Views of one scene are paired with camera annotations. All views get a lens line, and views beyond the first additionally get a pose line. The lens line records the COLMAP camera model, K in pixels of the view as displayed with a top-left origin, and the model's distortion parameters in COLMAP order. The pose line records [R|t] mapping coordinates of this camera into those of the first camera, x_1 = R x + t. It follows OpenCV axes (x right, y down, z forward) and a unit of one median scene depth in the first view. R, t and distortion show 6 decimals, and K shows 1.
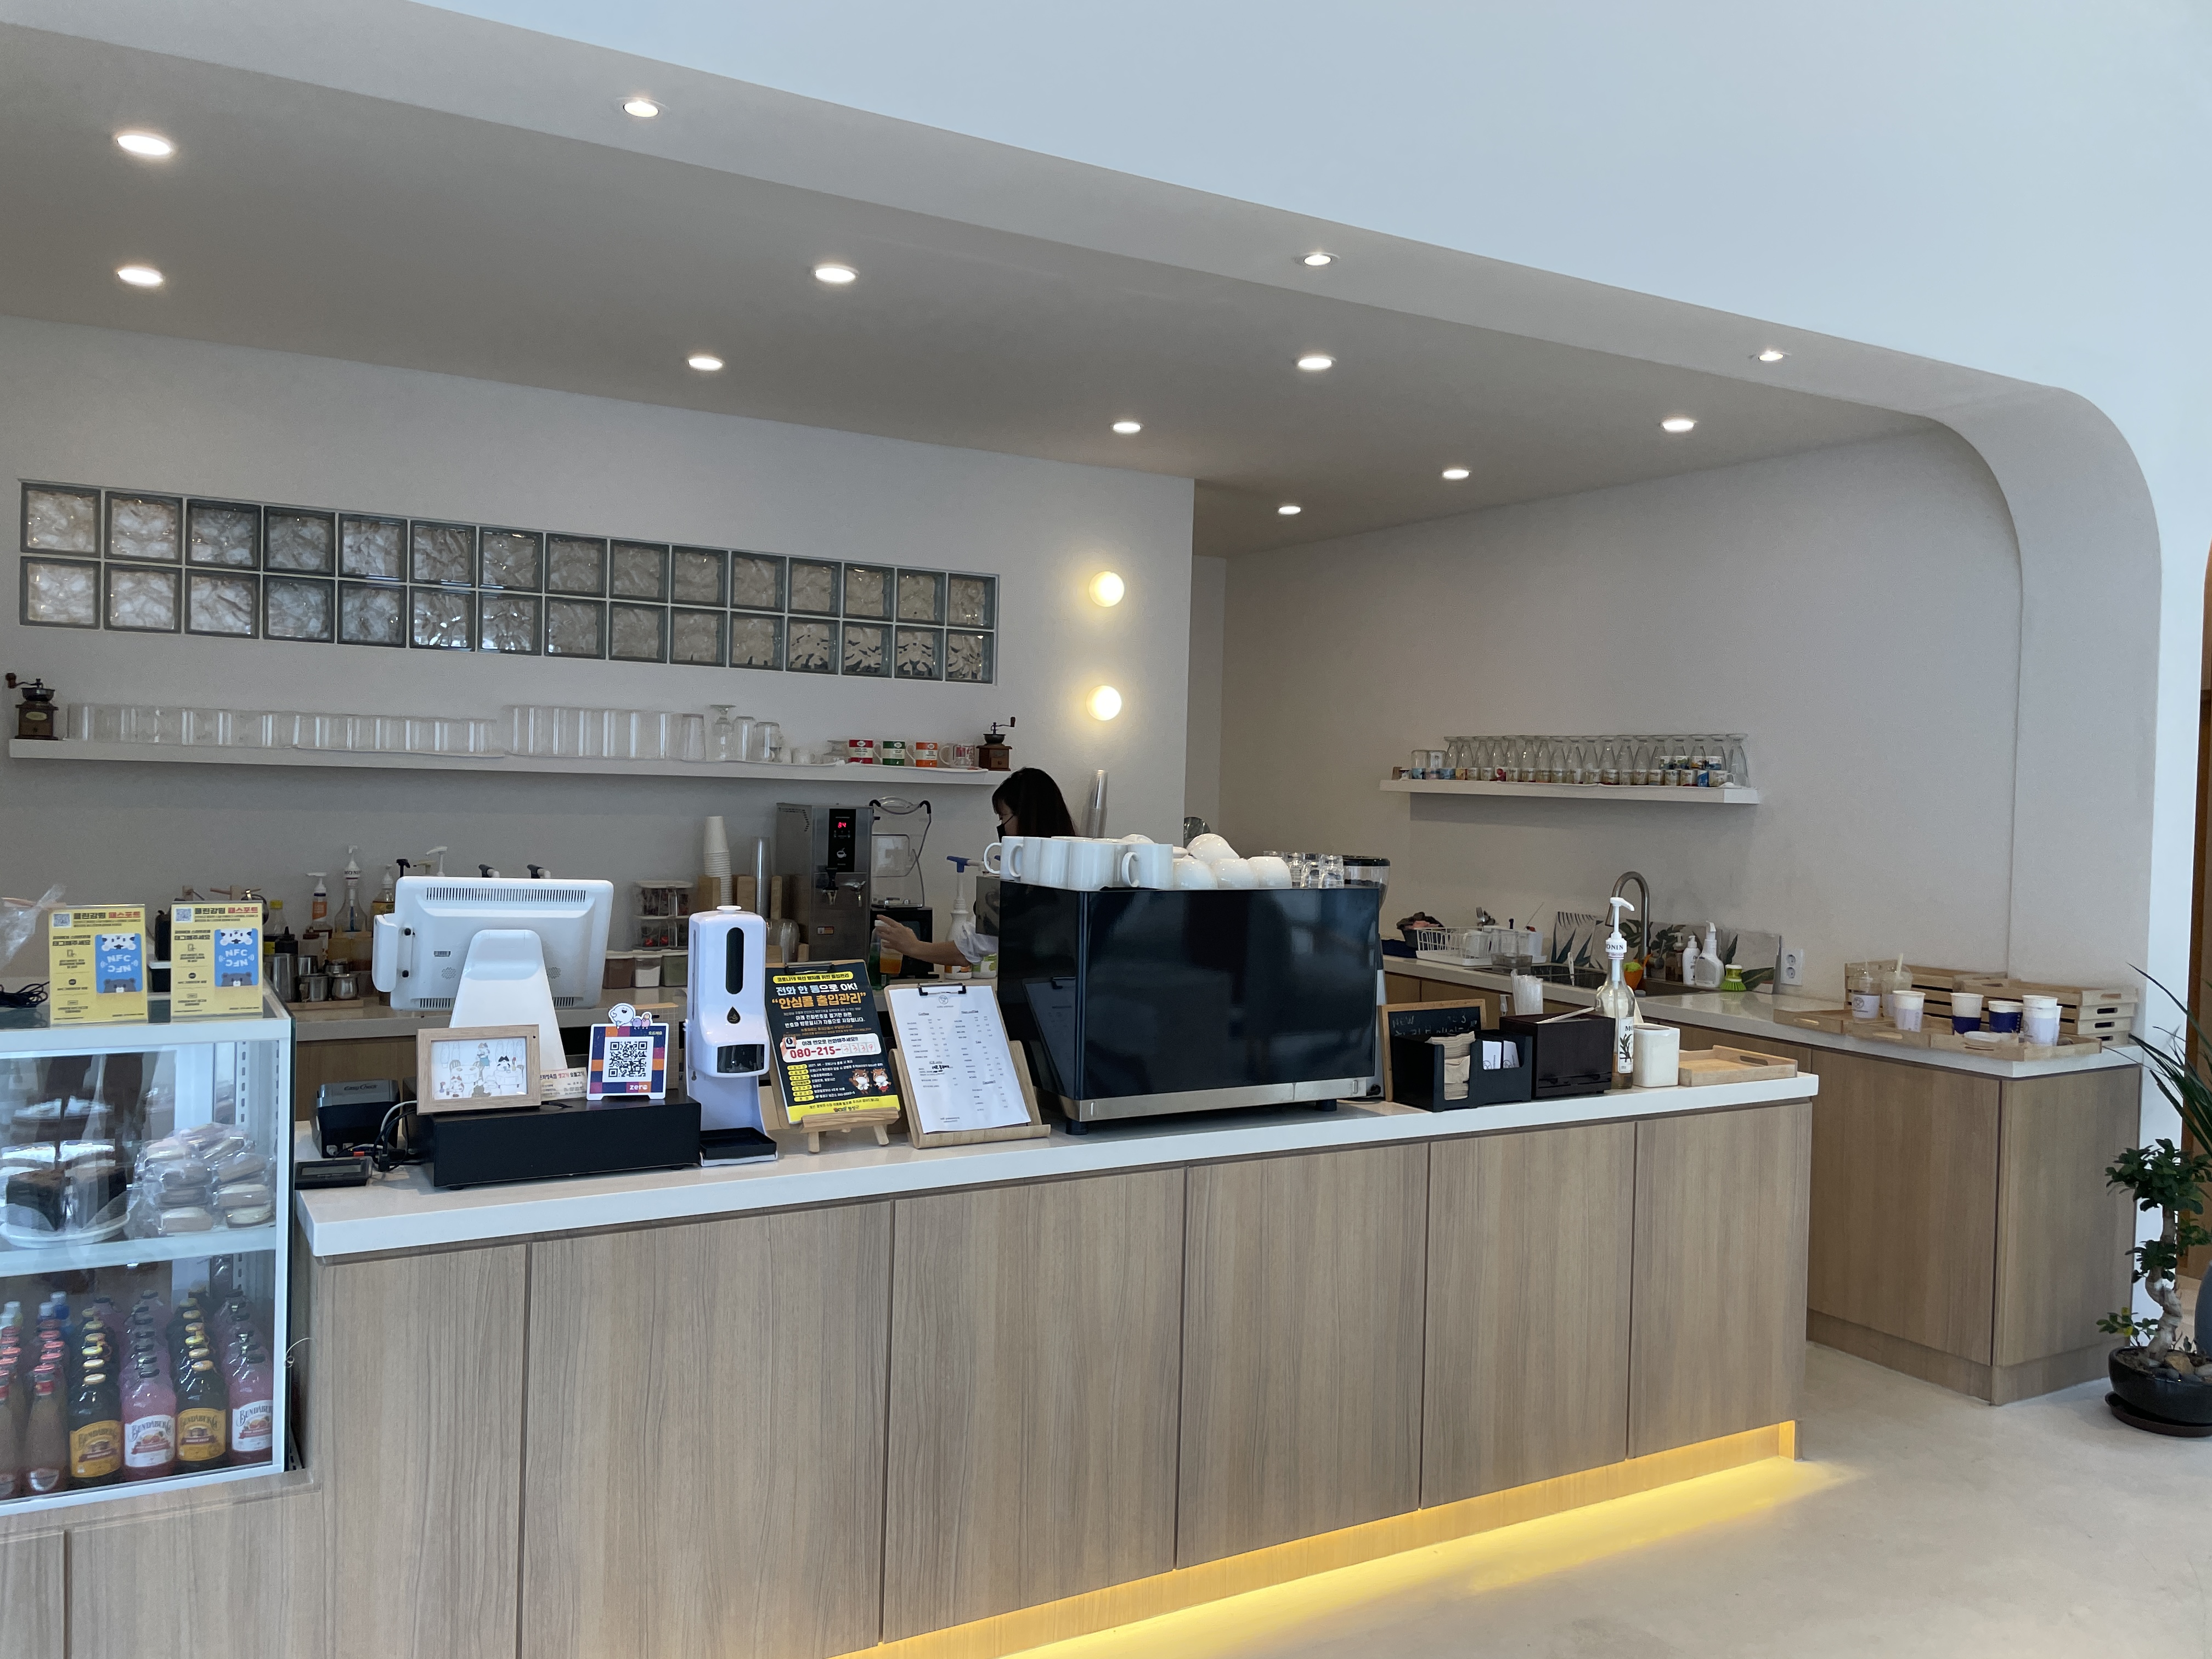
lens RADIAL K [[1684.7, 0, 1106.0], [0, 1684.7, 829.5], [0, 0, 1]] dist [0.079629, -0.128449]
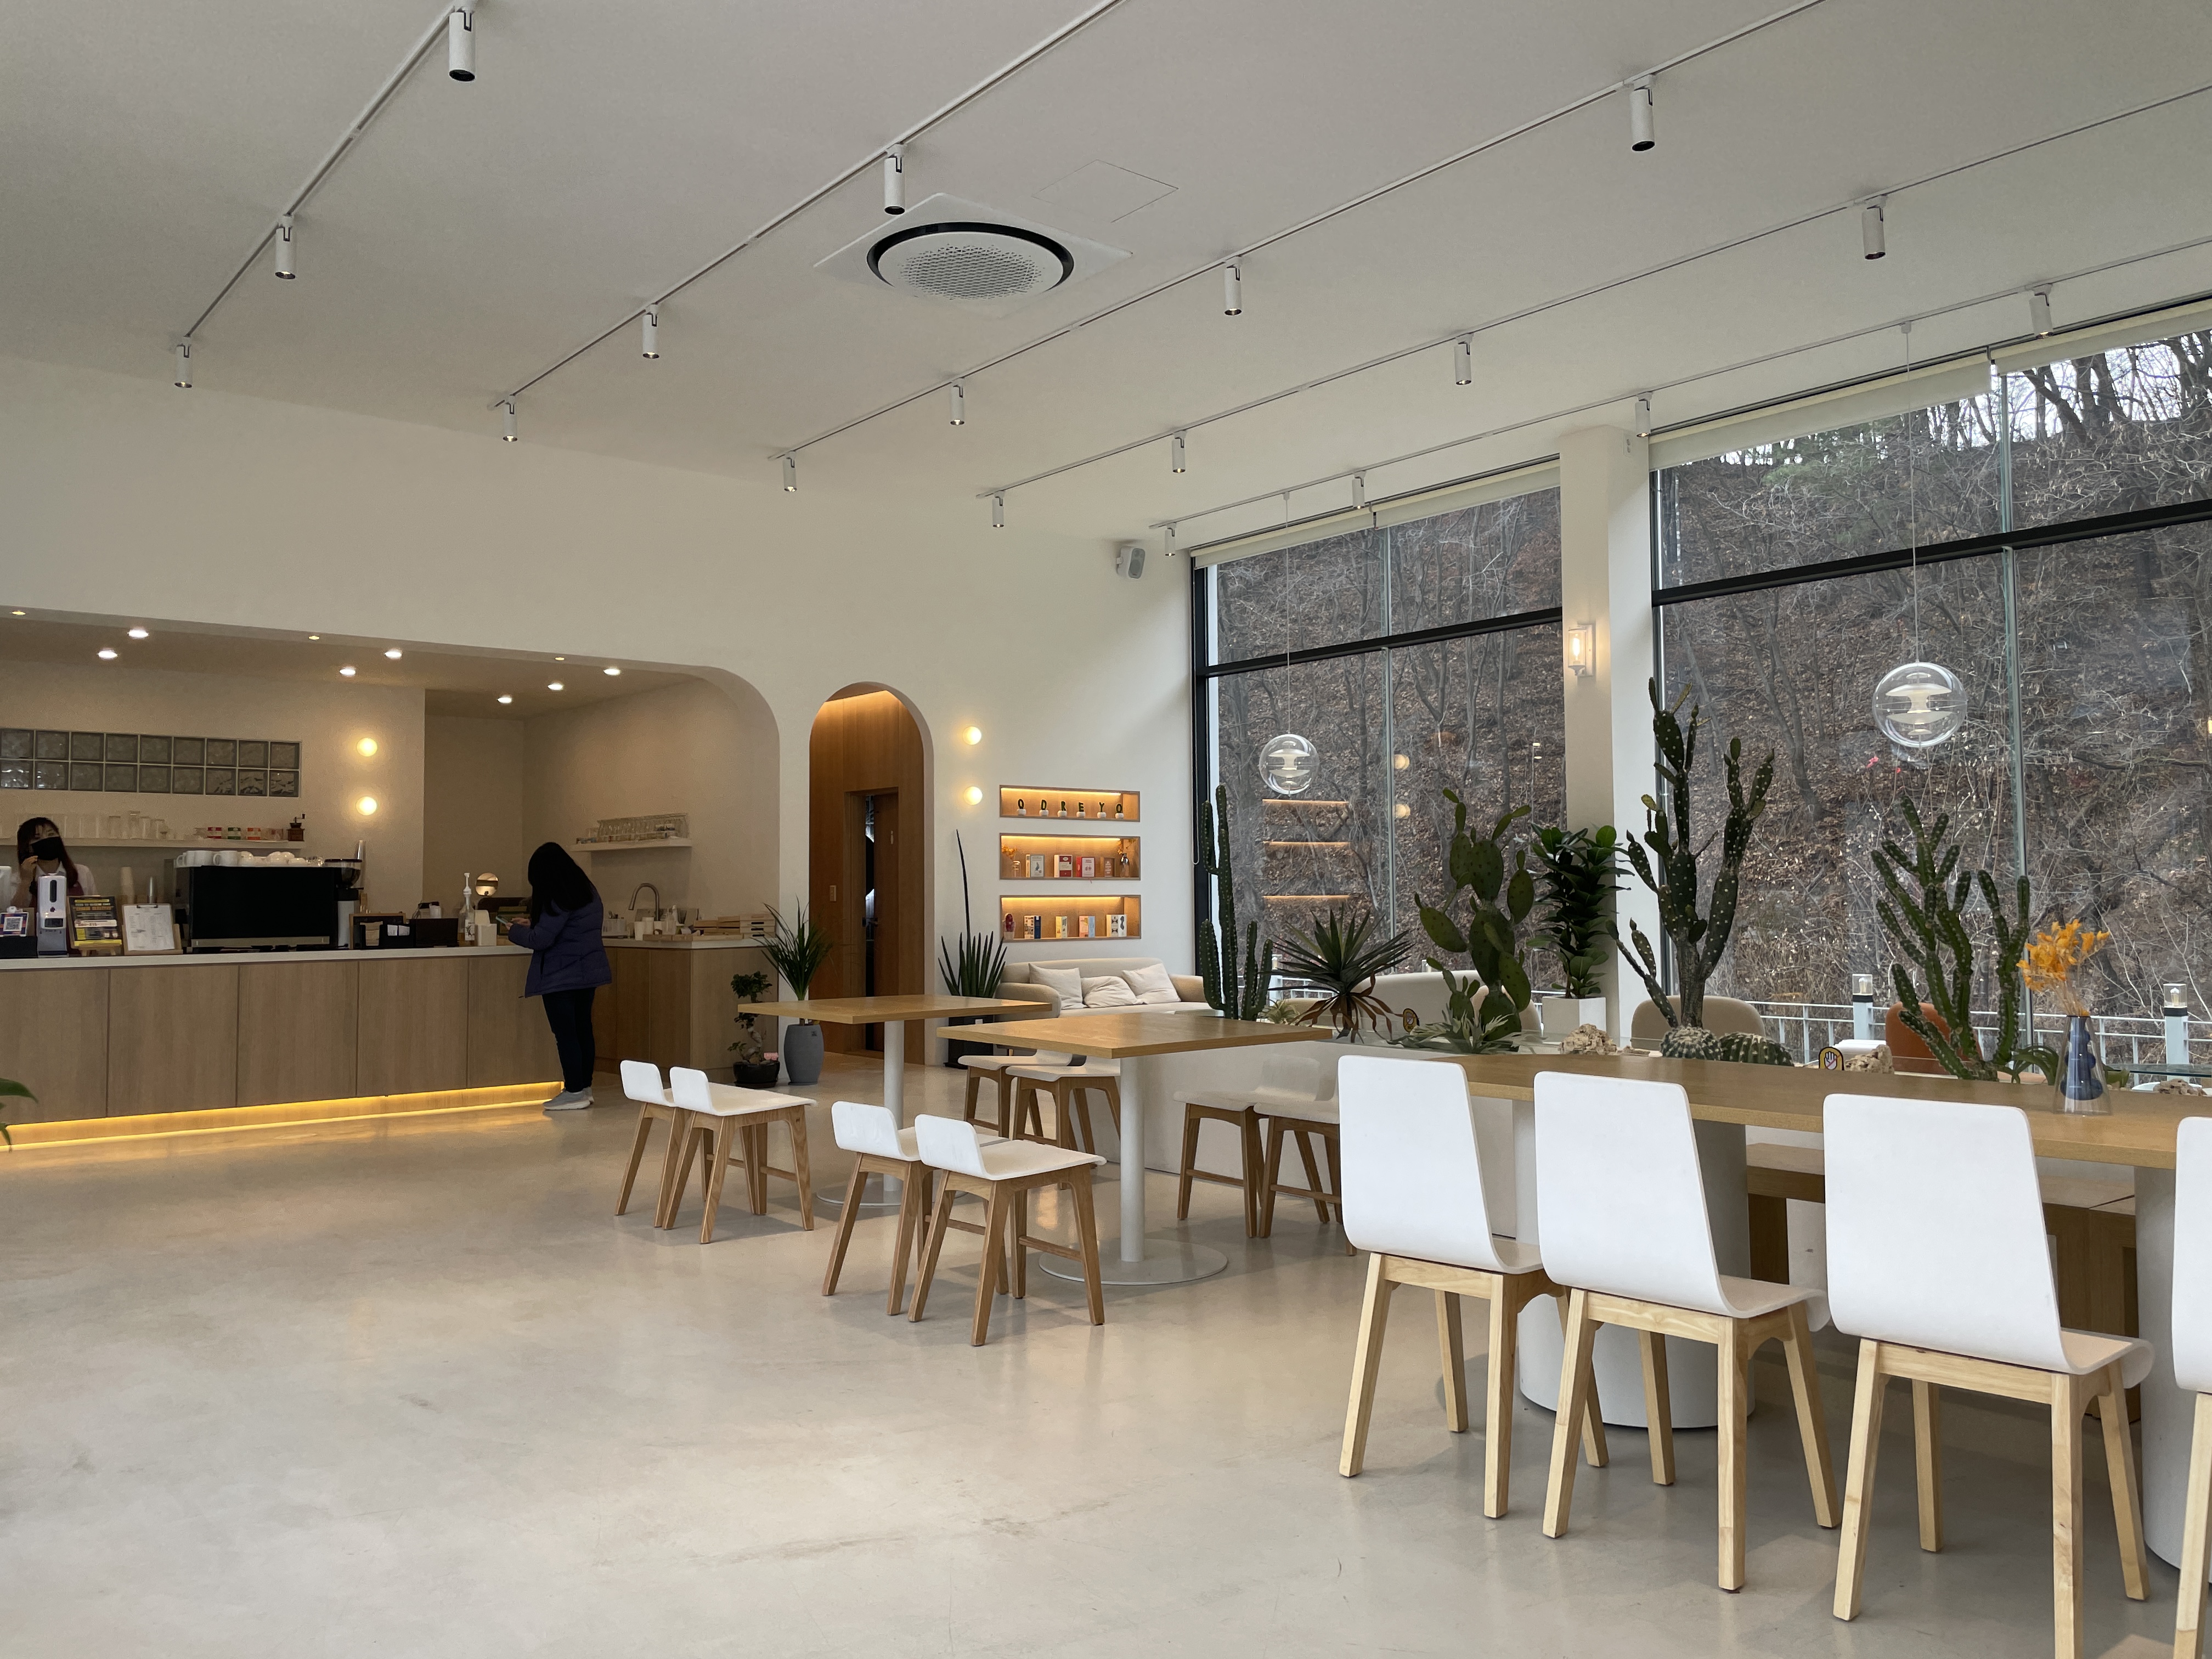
lens RADIAL K [[1684.7, 0, 1106.0], [0, 1684.7, 829.5], [0, 0, 1]] dist [0.079629, -0.128449]
pose [[0.987660, -0.033279, 0.153034, 1.039635], [0.043368, 0.997066, -0.063070, 0.216074], [-0.150486, 0.068928, 0.986206, -2.015978]]
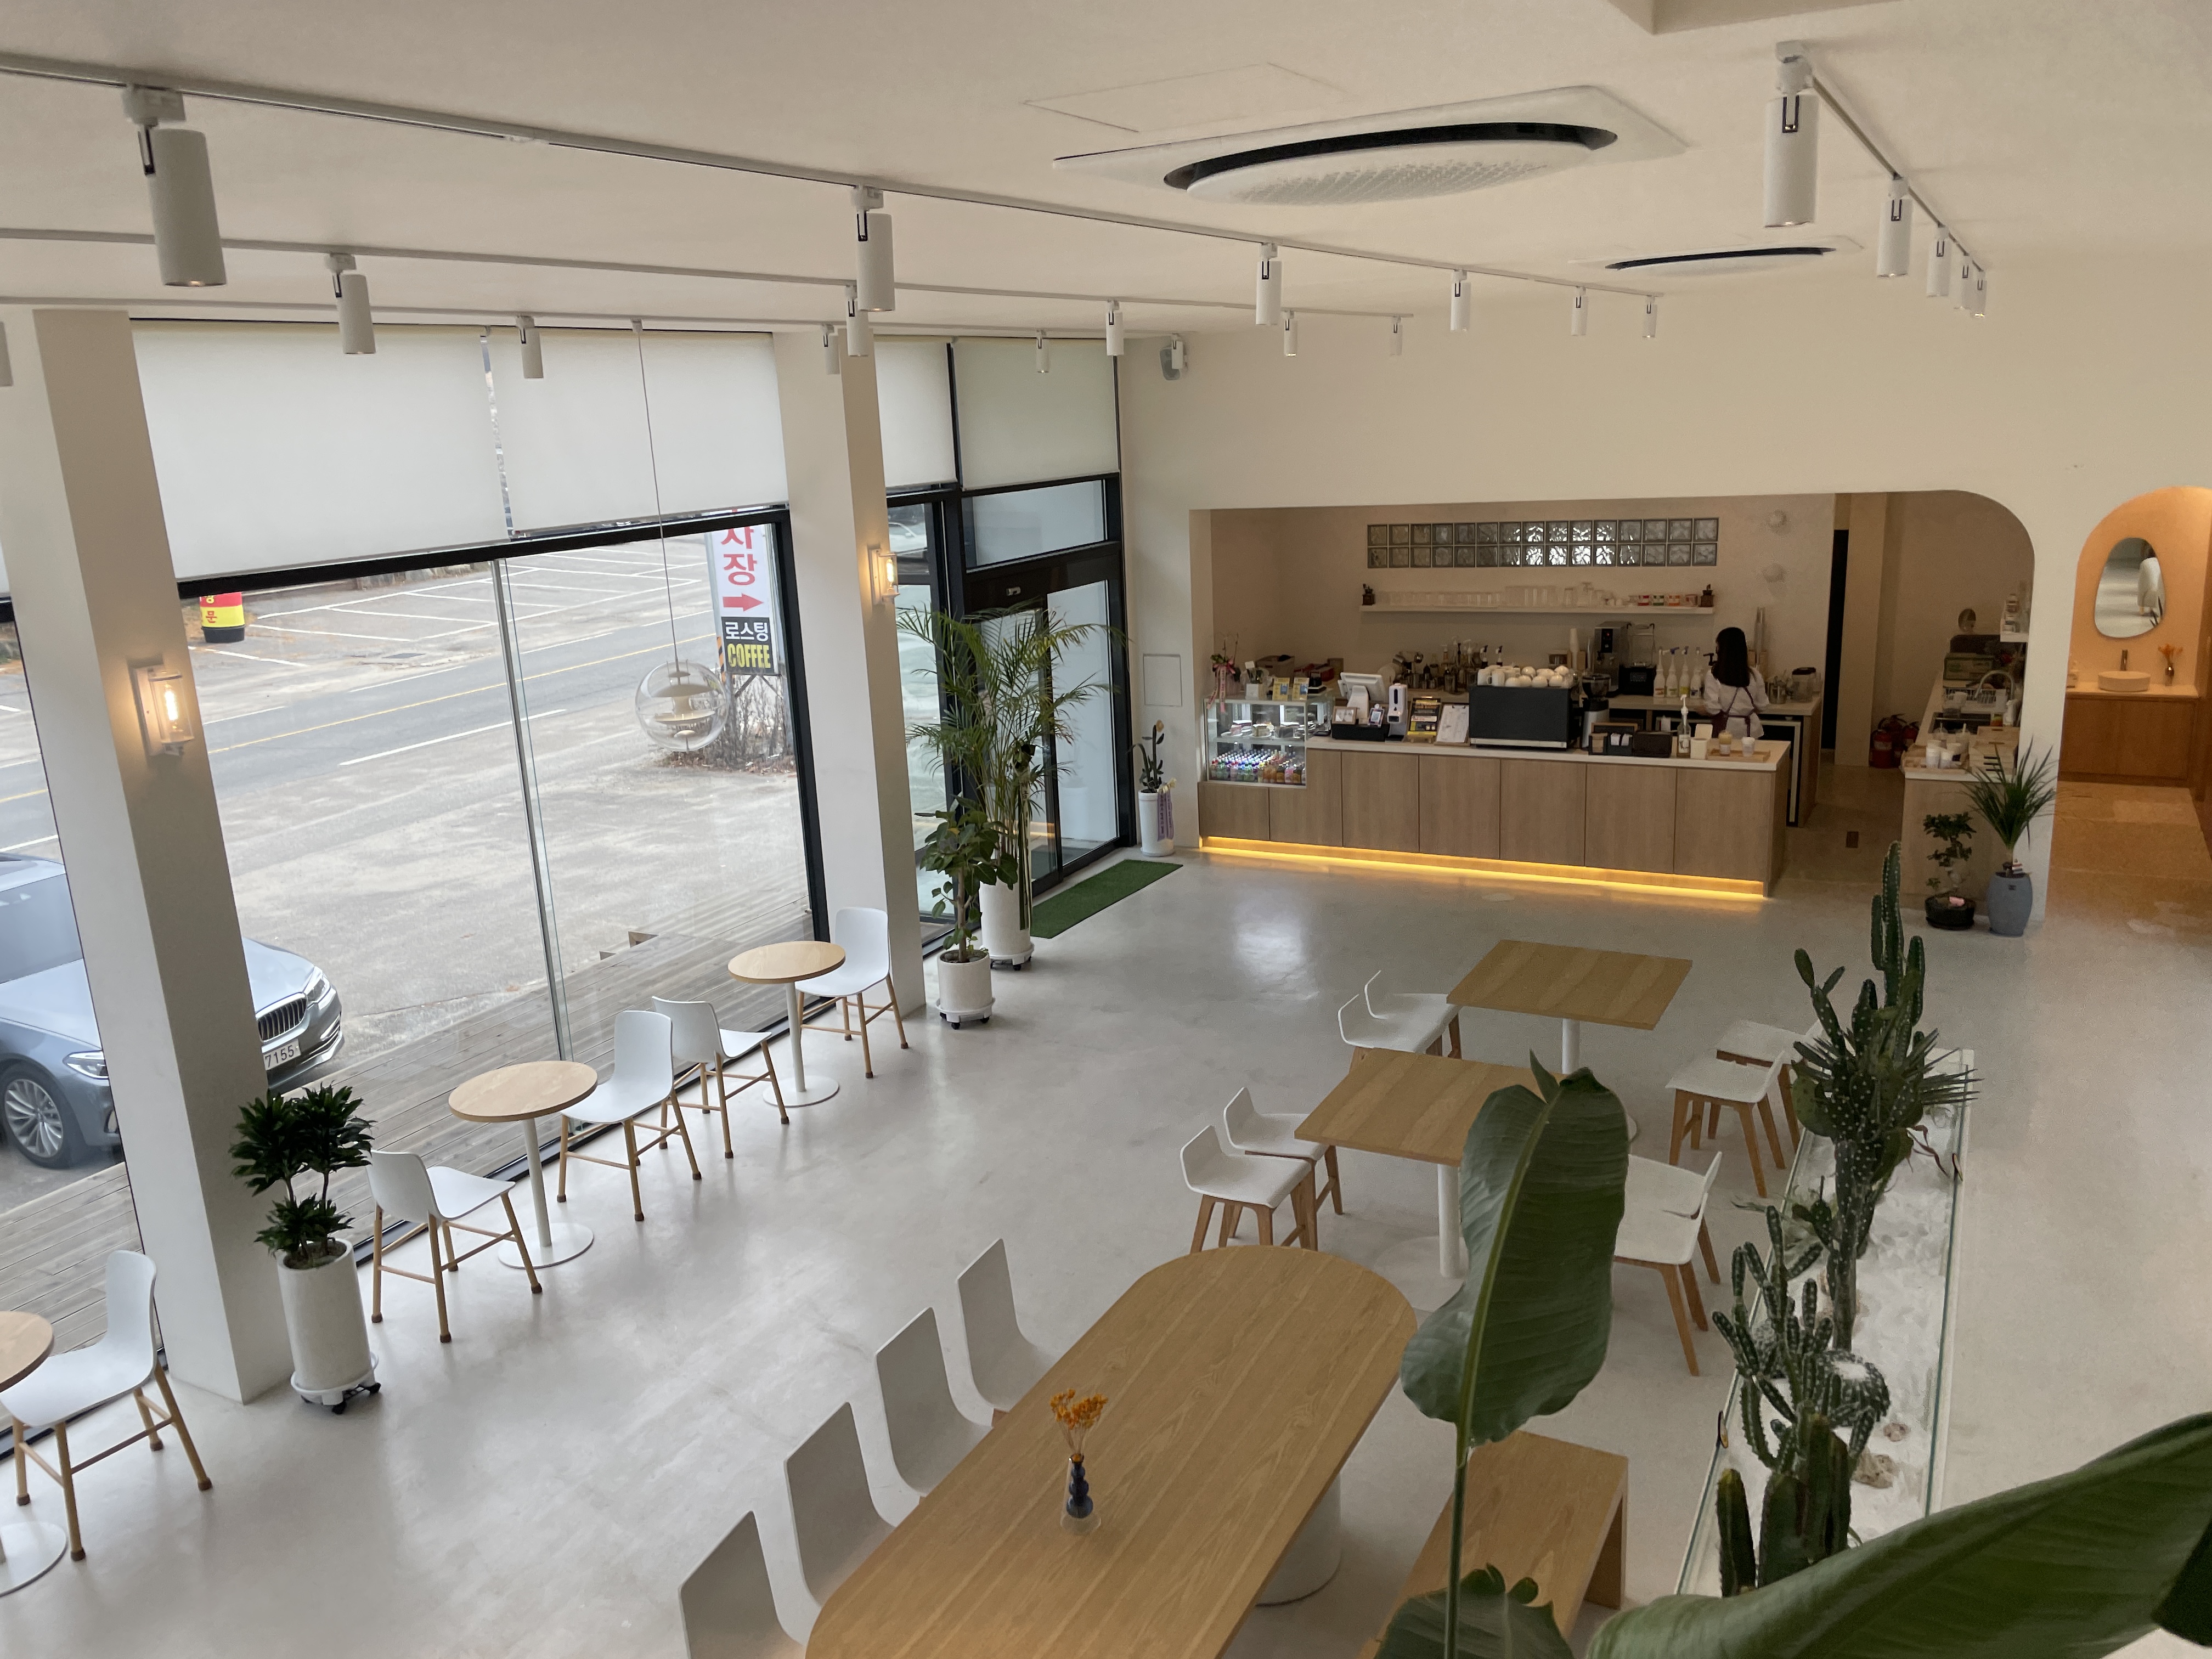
lens RADIAL K [[1684.7, 0, 1106.0], [0, 1684.7, 829.5], [0, 0, 1]] dist [0.079629, -0.128449]
pose [[0.516552, 0.151866, -0.842681, 2.776050], [0.042839, 0.978330, 0.202573, -0.444592], [0.855184, -0.140739, 0.498852, -1.639242]]
